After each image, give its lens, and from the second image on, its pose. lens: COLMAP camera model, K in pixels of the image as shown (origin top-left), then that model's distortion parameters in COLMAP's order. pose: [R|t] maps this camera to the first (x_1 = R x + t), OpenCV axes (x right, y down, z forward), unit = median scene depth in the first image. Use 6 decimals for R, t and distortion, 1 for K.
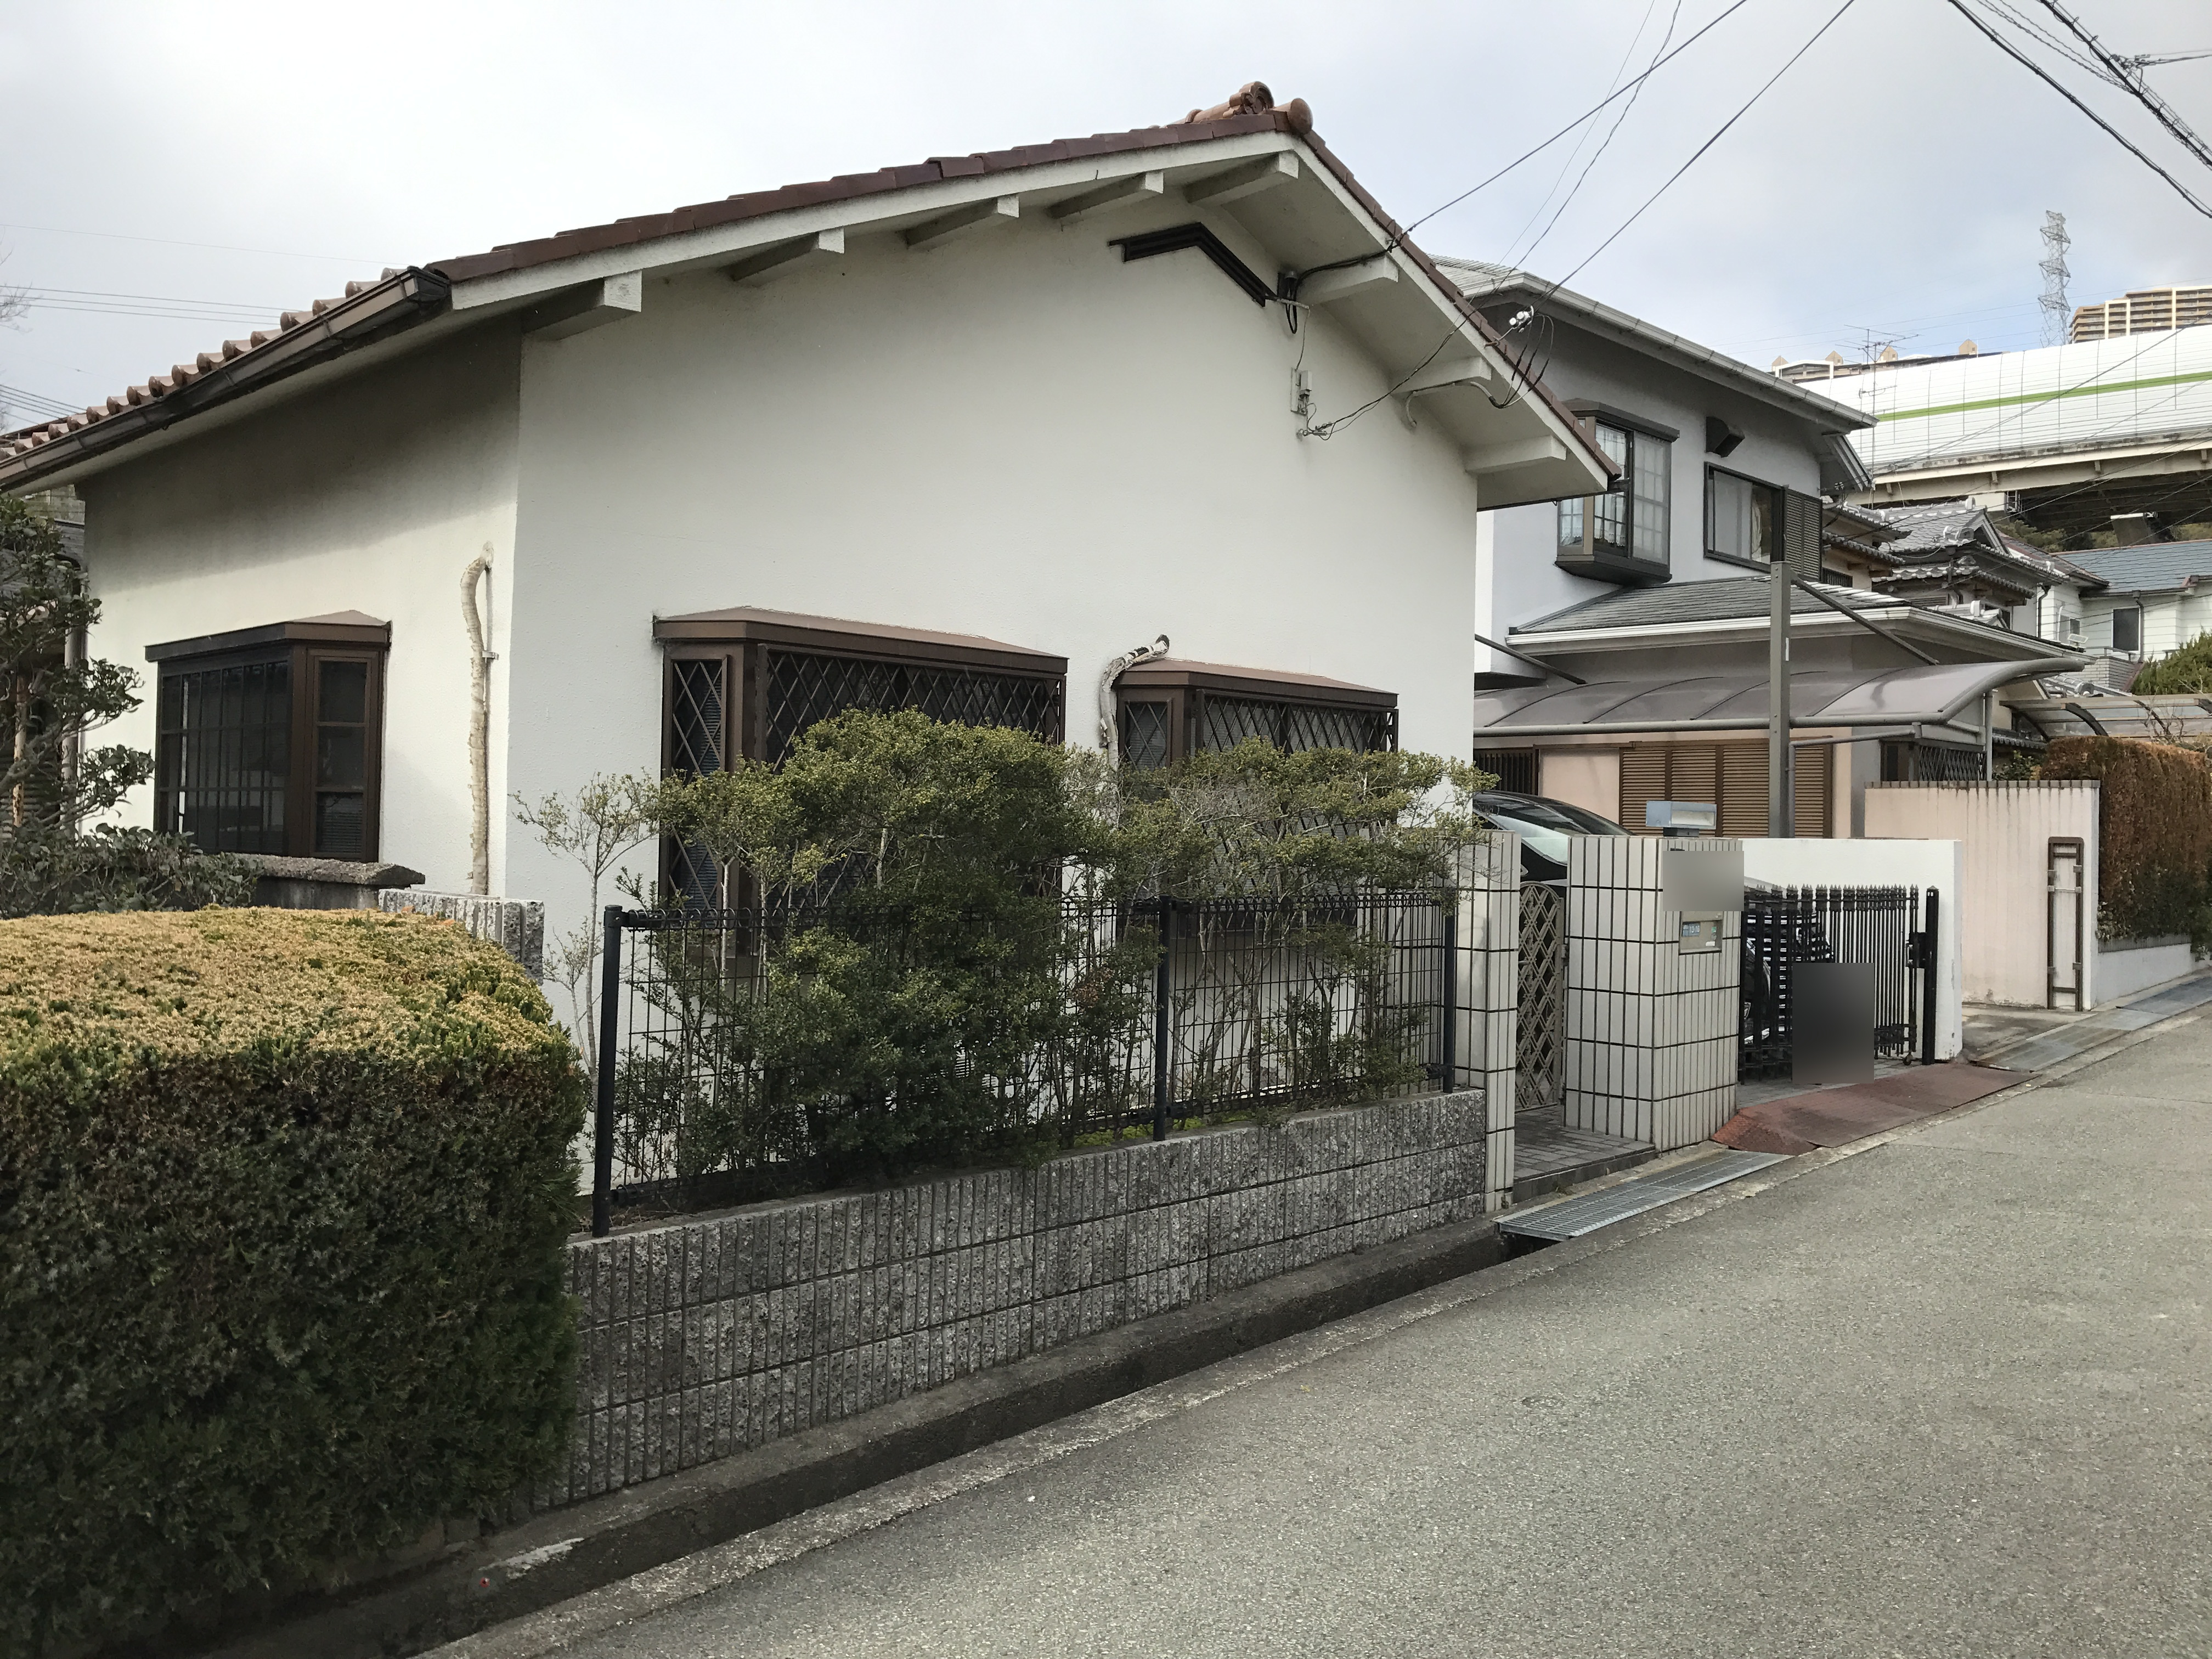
lens RADIAL K [[1805.8, 0, 1099.8], [0, 1805.8, 819.3], [0, 0, 1]] dist [0.049067, -0.071781]
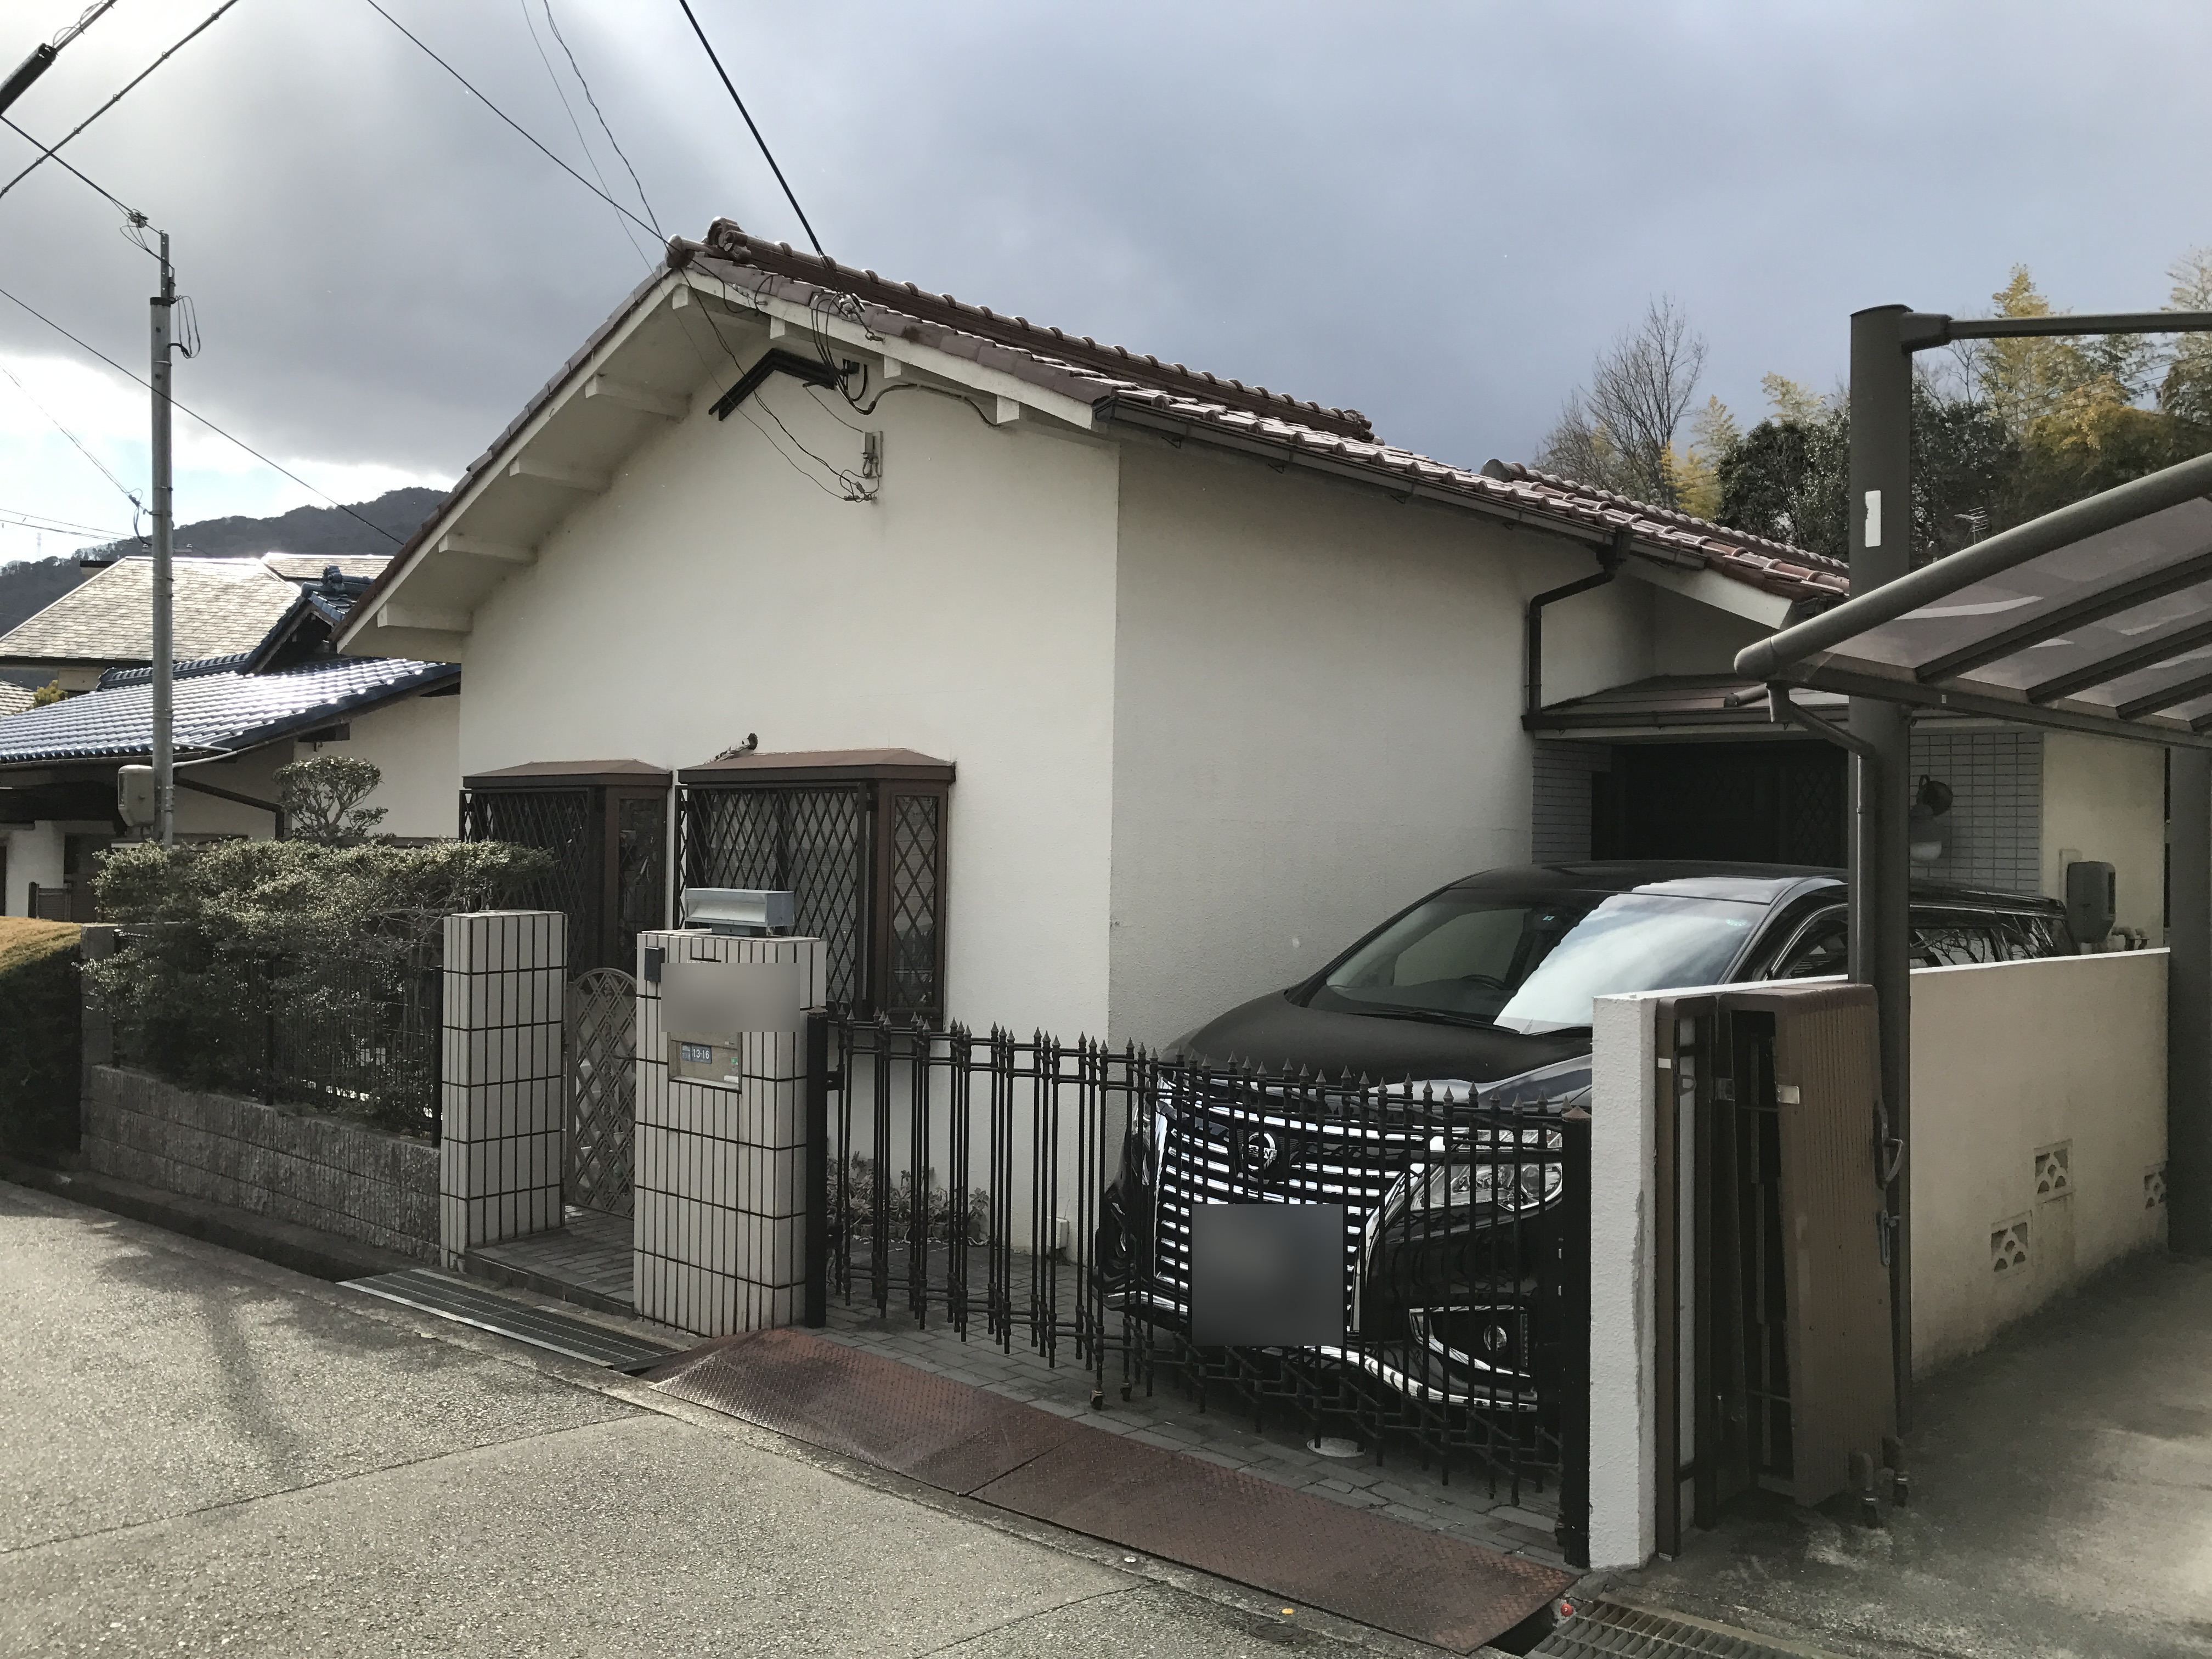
lens RADIAL K [[1805.8, 0, 1099.8], [0, 1805.8, 819.3], [0, 0, 1]] dist [0.049067, -0.071781]
pose [[0.026209, -0.033912, -0.999081, 1.450207], [-0.007344, 0.999391, -0.034115, -0.017218], [0.999629, 0.008231, 0.025944, 1.500897]]
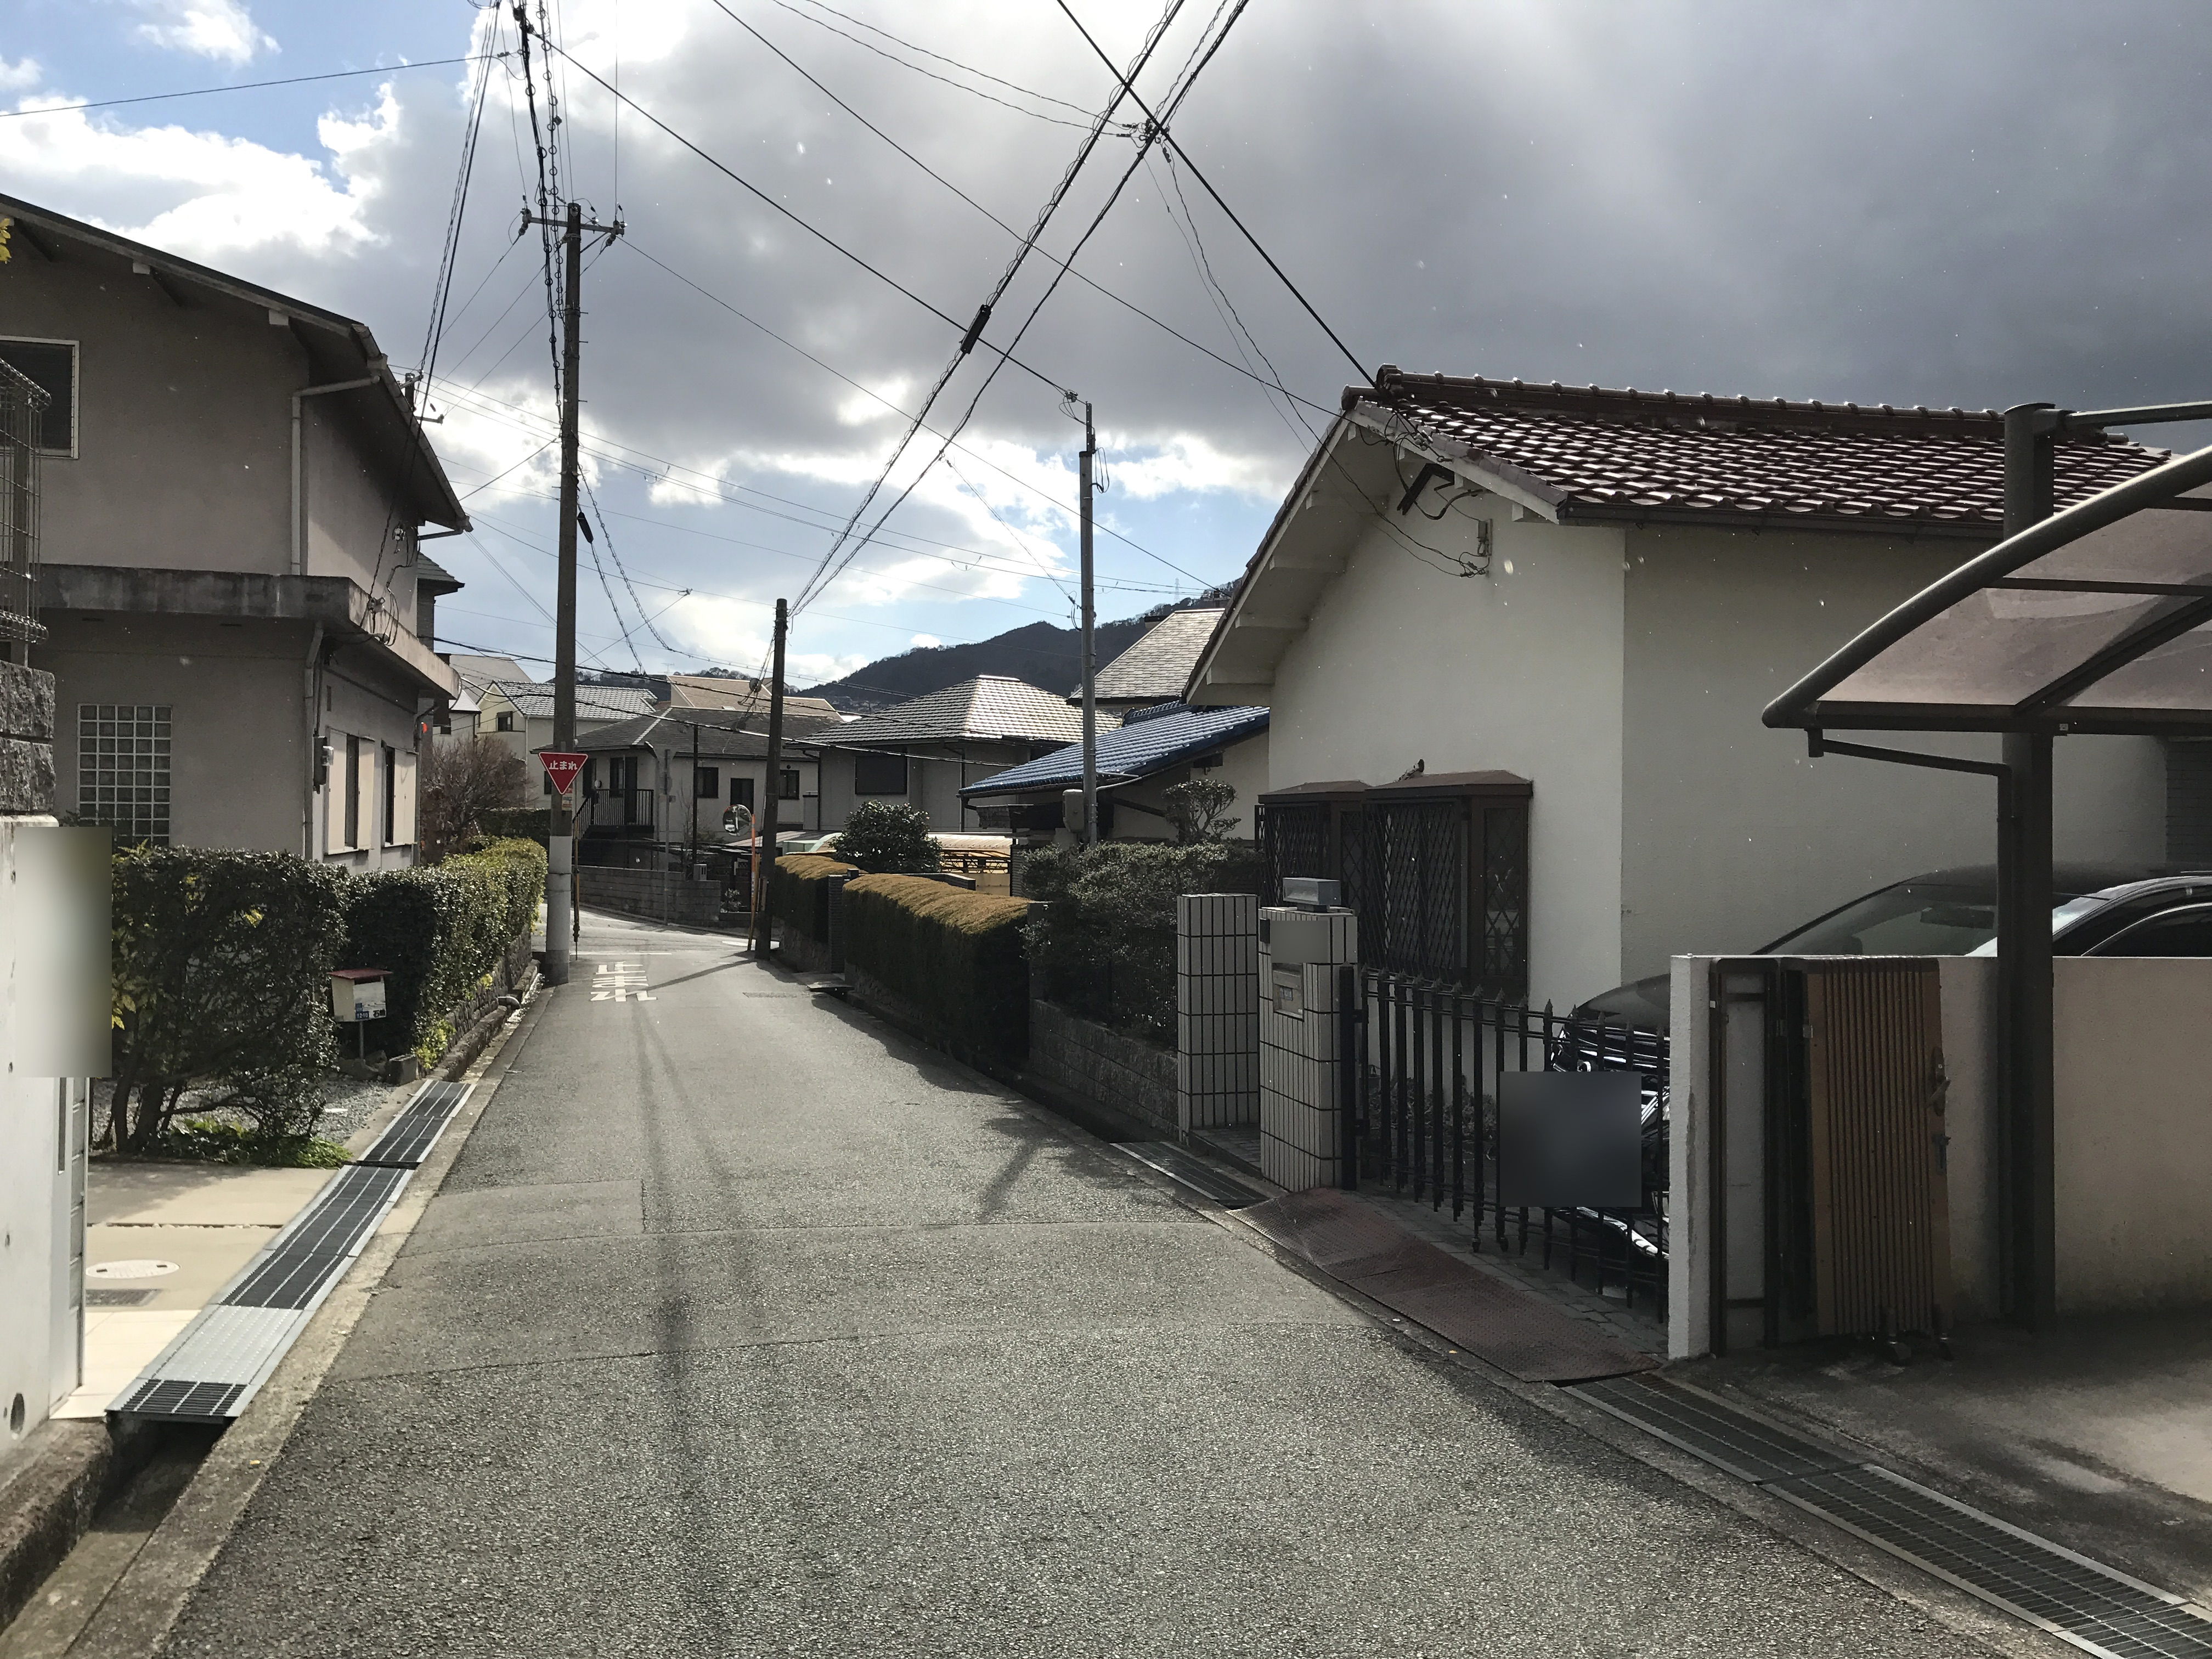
lens RADIAL K [[1805.9, 0, 1095.3], [0, 1805.9, 831.3], [0, 0, 1]] dist [0.009884, 0.000933]
pose [[-0.523799, -0.025281, -0.851467, 1.735888], [-0.014988, 0.999678, -0.020461, -0.016619], [0.851710, 0.002044, -0.524009, 1.930780]]
